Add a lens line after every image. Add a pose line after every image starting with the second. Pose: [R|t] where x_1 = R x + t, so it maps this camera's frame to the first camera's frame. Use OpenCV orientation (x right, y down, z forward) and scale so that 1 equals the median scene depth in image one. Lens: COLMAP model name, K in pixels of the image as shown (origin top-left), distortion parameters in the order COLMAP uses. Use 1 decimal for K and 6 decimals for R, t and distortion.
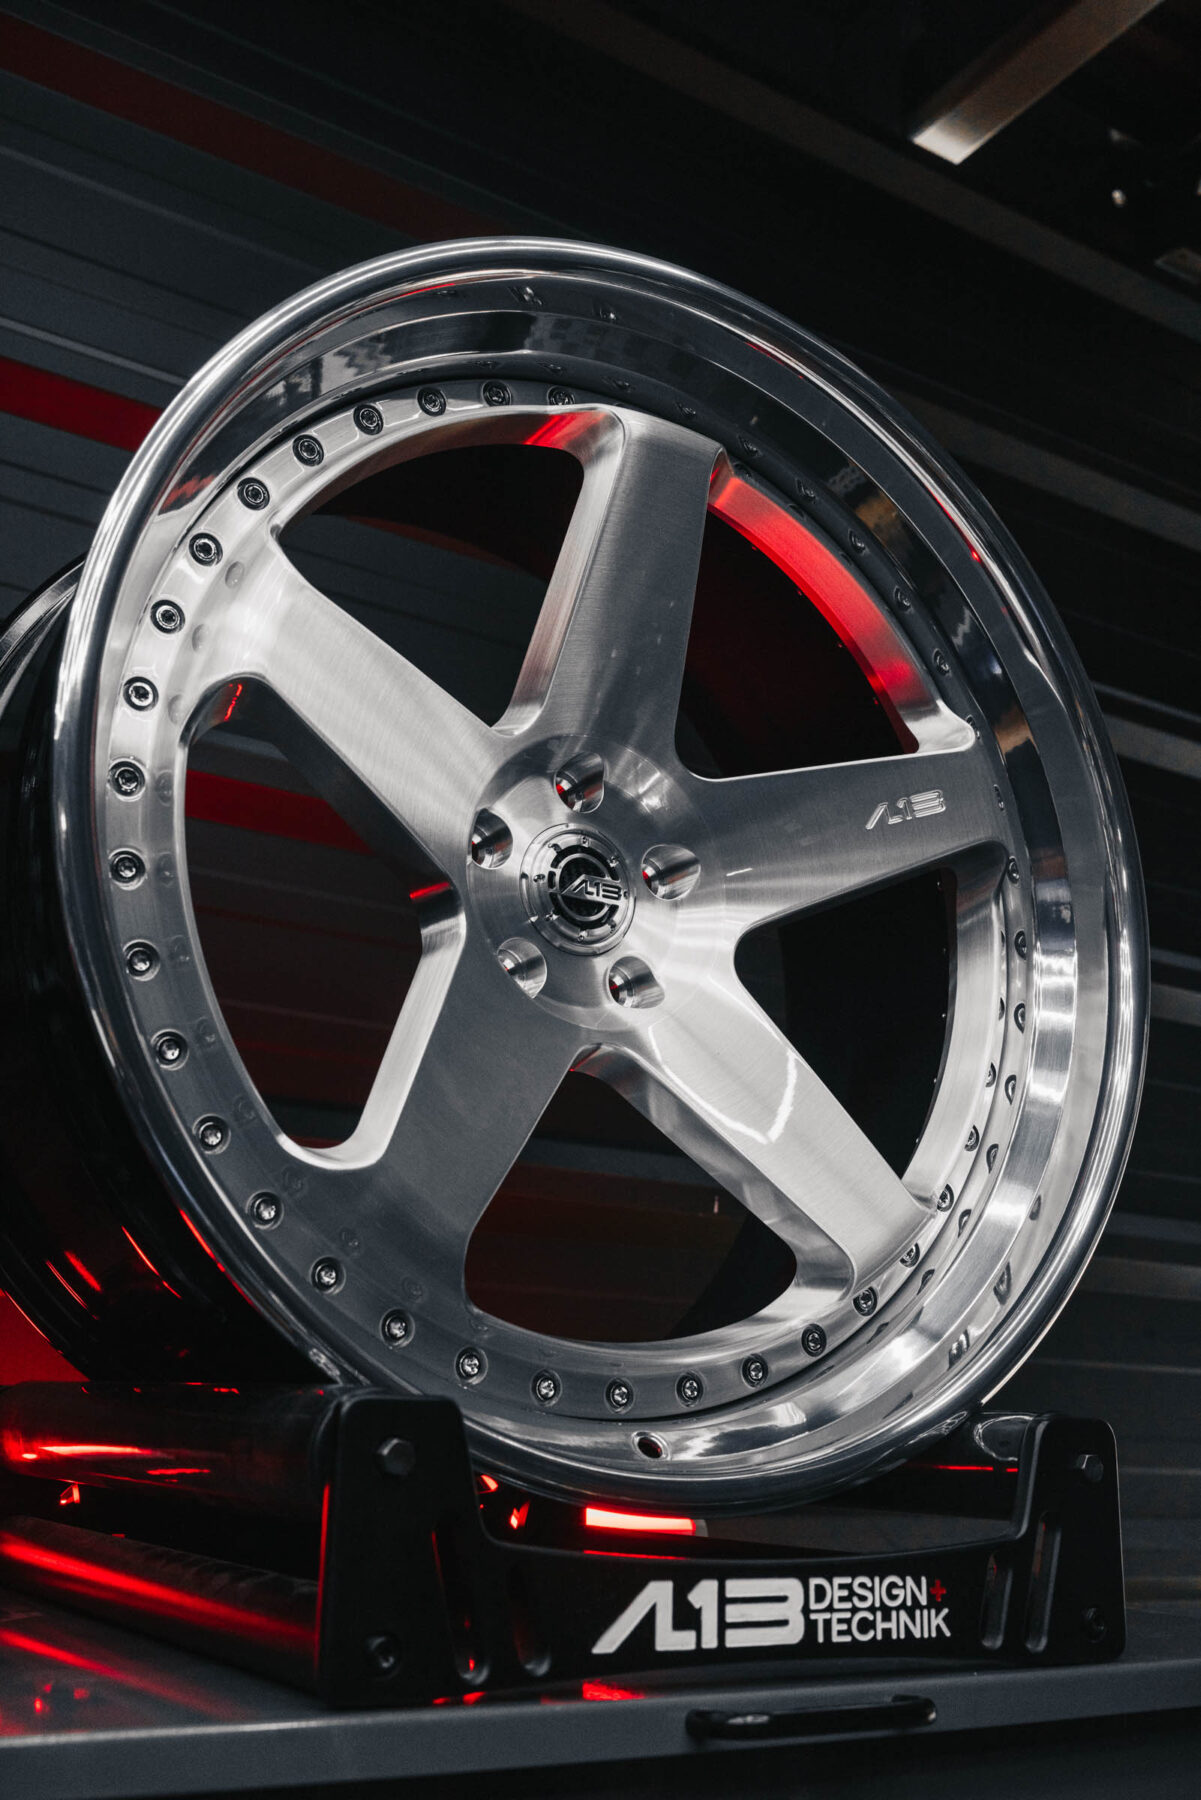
lens RADIAL K [[1811.4, 0, 603.5], [0, 1811.4, 909.6], [0, 0, 1]] dist [0.040759, -0.148461]
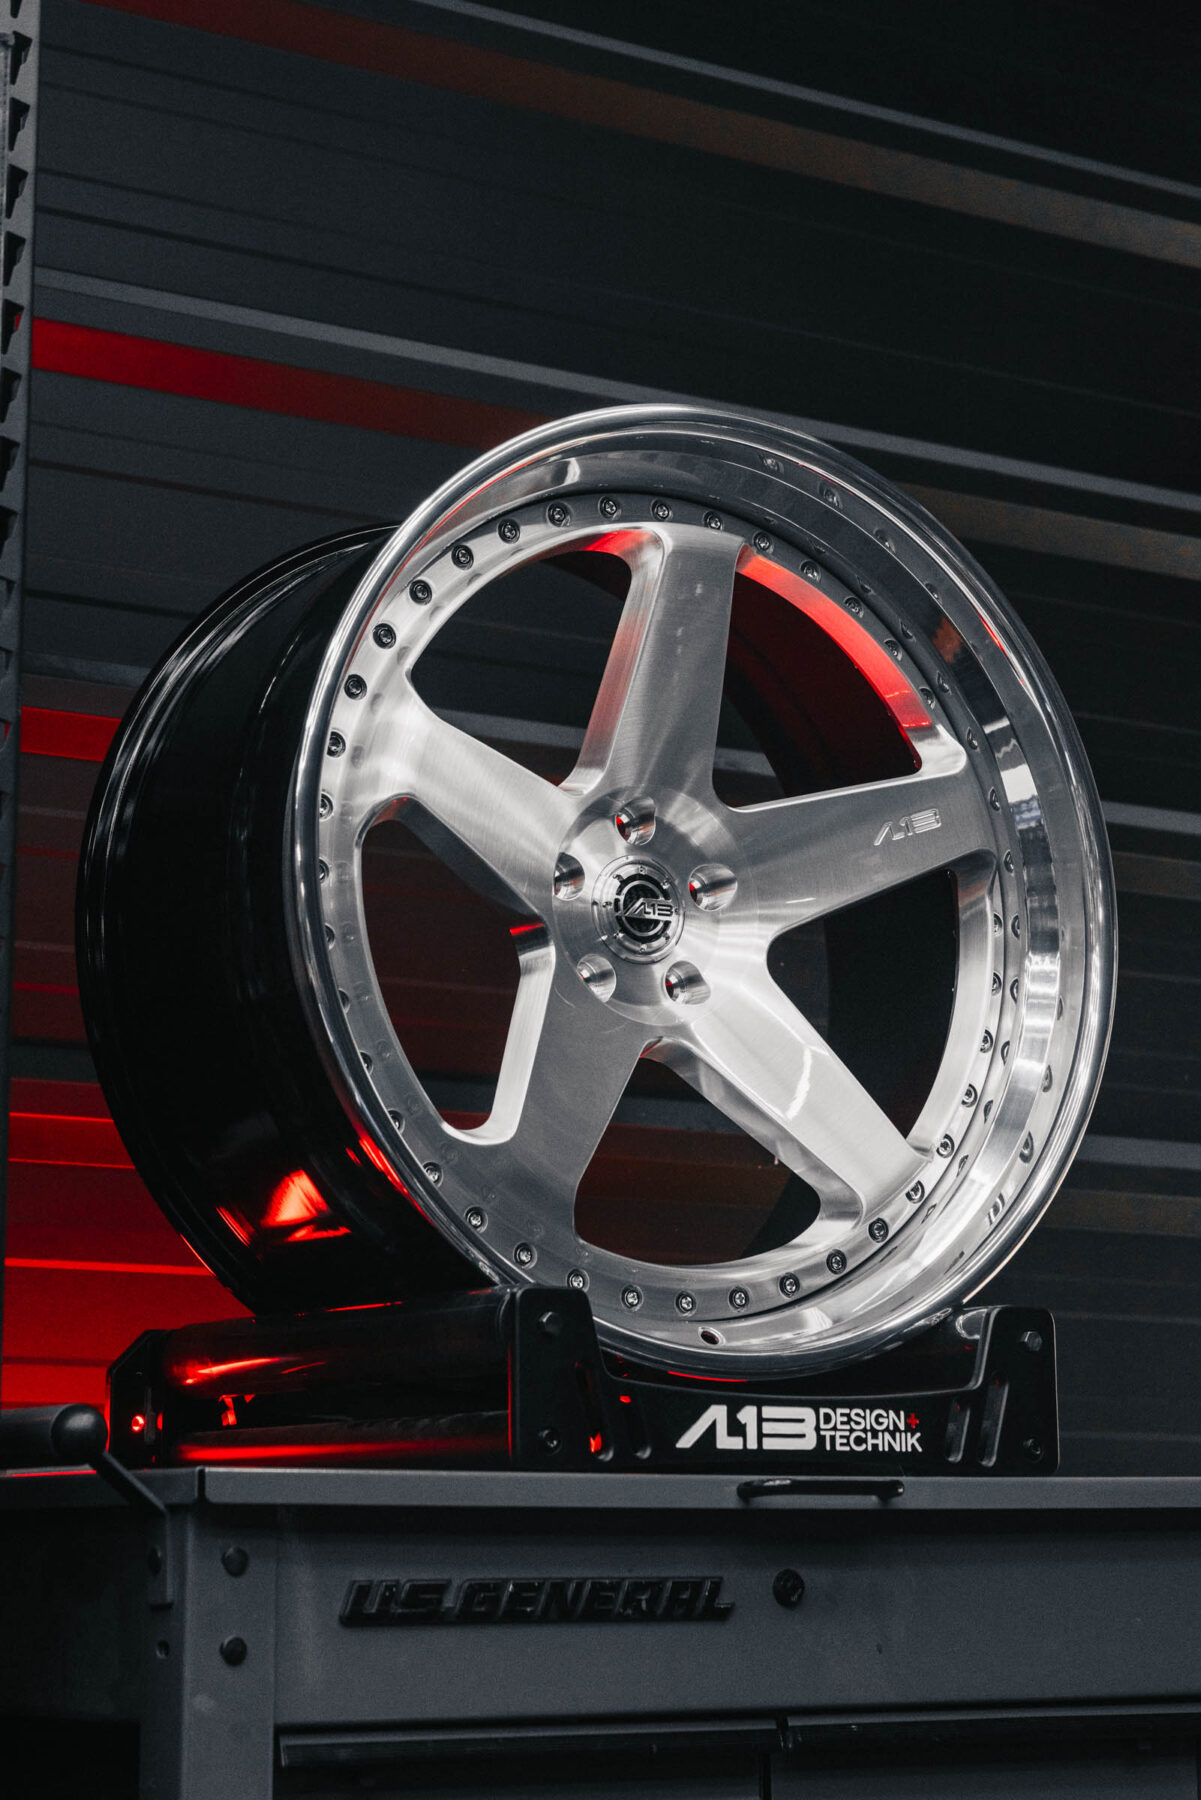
lens RADIAL K [[3578.7, 0, 600.5], [0, 3578.7, 900.0], [0, 0, 1]] dist [0.021986, 0.037193]
pose [[0.999445, -0.033287, -0.001271, -0.038968], [0.033263, 0.995225, 0.091770, -0.260519], [-0.001790, -0.091761, 0.995779, -1.531920]]
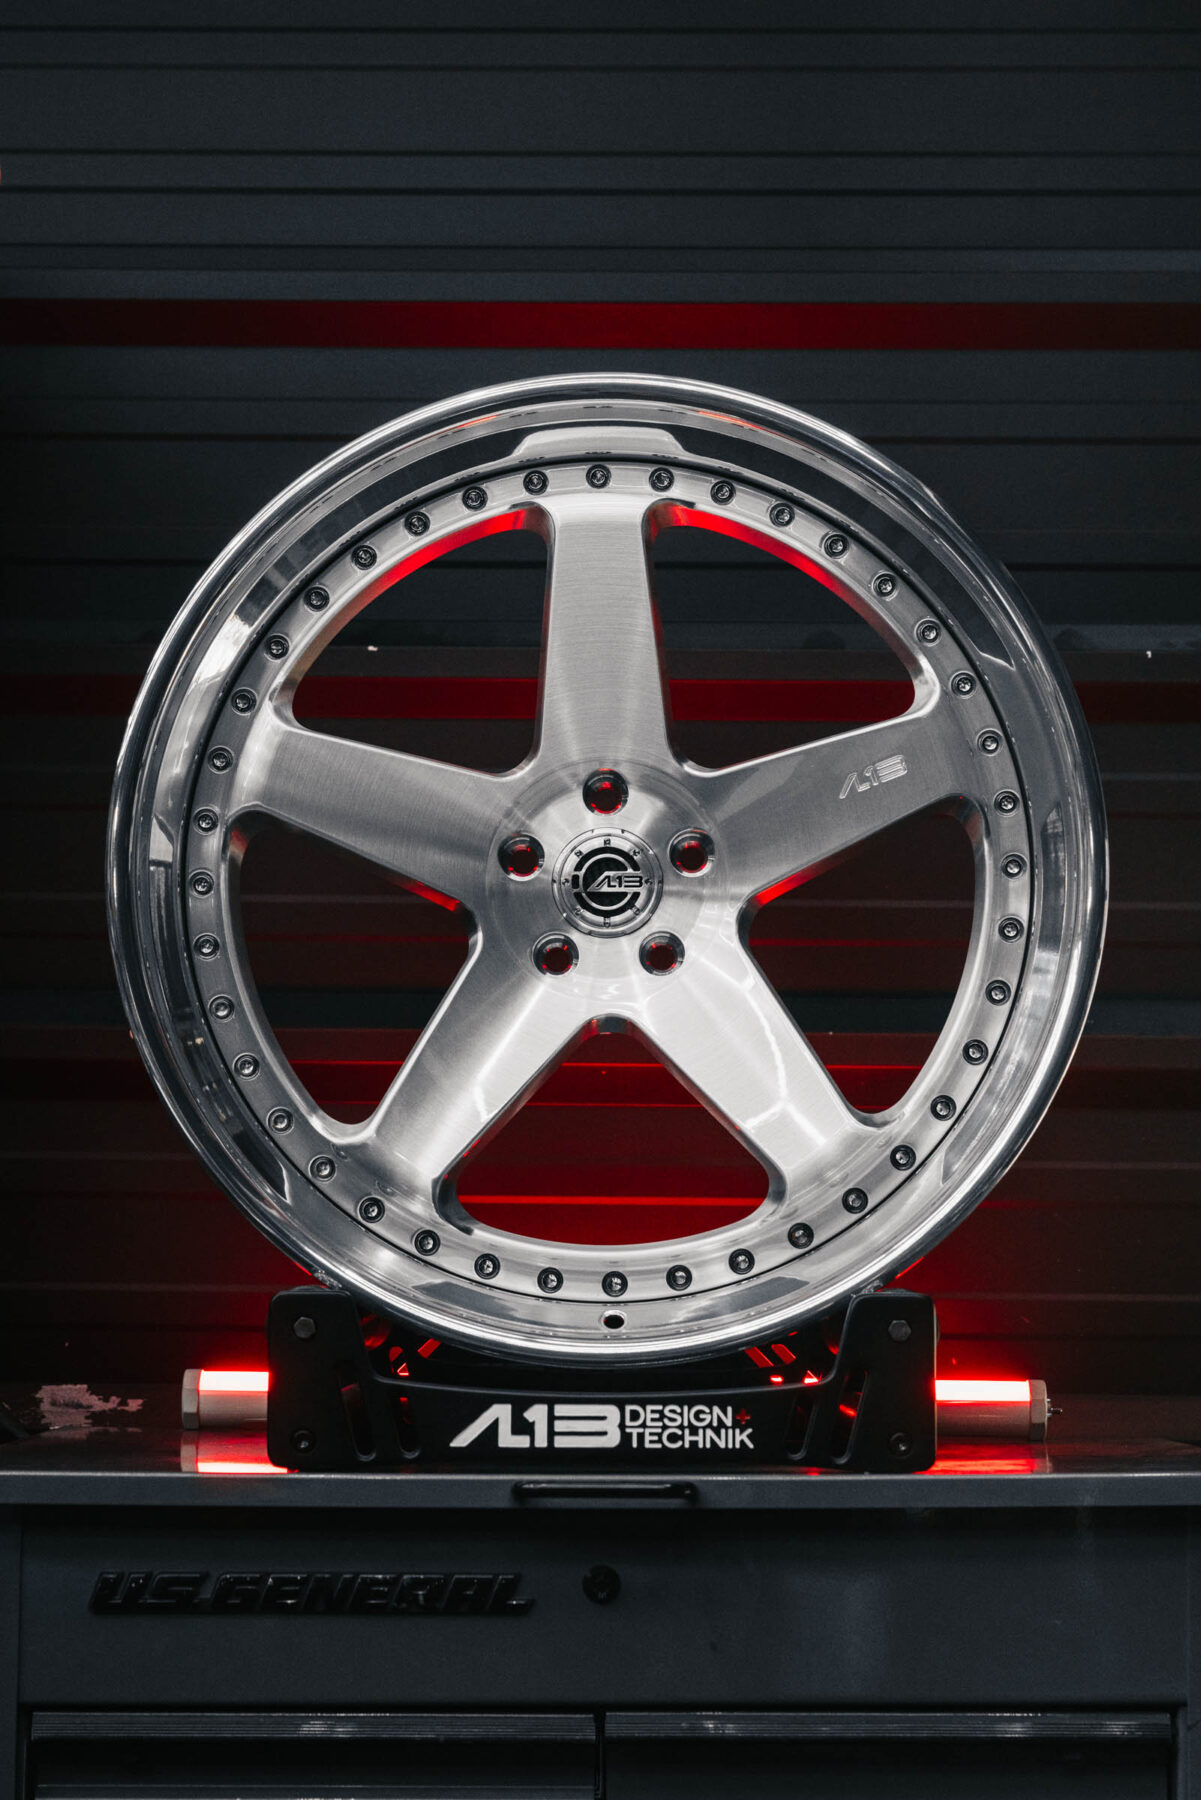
lens RADIAL K [[3578.7, 0, 600.5], [0, 3578.7, 900.0], [0, 0, 1]] dist [0.021986, 0.037193]
pose [[0.842043, -0.081017, -0.533291, 1.367178], [0.164804, 0.980023, 0.111334, -0.290244], [0.513618, -0.181637, 0.838573, -1.108075]]
